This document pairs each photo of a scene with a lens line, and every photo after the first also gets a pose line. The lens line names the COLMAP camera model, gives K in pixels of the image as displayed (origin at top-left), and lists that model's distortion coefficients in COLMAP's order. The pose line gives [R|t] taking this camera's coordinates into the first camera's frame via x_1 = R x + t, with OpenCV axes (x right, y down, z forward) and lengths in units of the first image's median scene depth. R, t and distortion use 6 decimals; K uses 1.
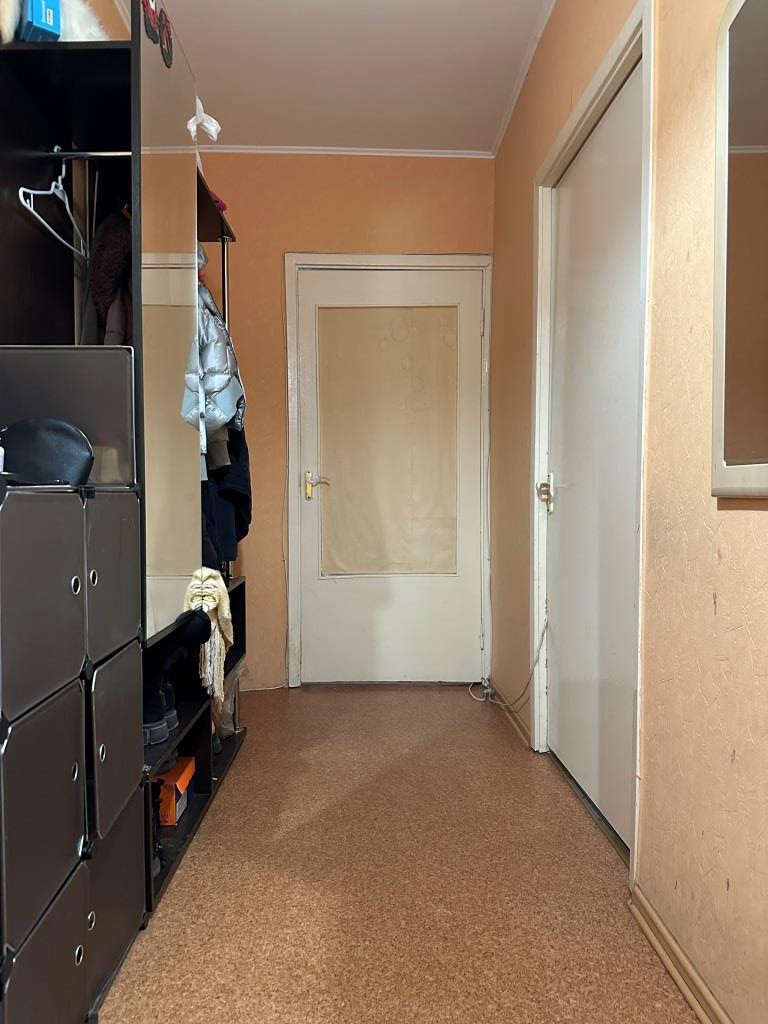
lens RADIAL K [[712.3, 0, 381.0], [0, 712.3, 512.1], [0, 0, 1]] dist [0.089311, -0.100181]
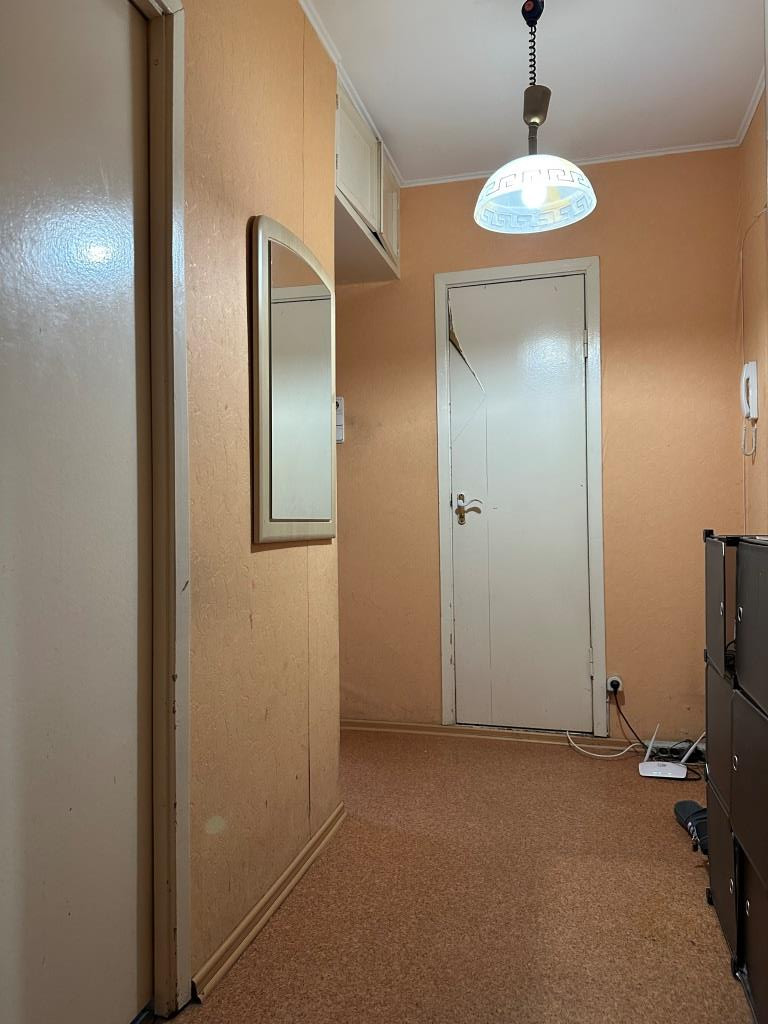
lens RADIAL K [[712.3, 0, 379.5], [0, 712.3, 514.8], [0, 0, 1]] dist [0.089311, -0.100181]
pose [[-0.954847, 0.005767, 0.297042, -0.167159], [0.012511, 0.999705, 0.020809, -0.094659], [-0.296834, 0.023586, -0.954638, 2.081137]]
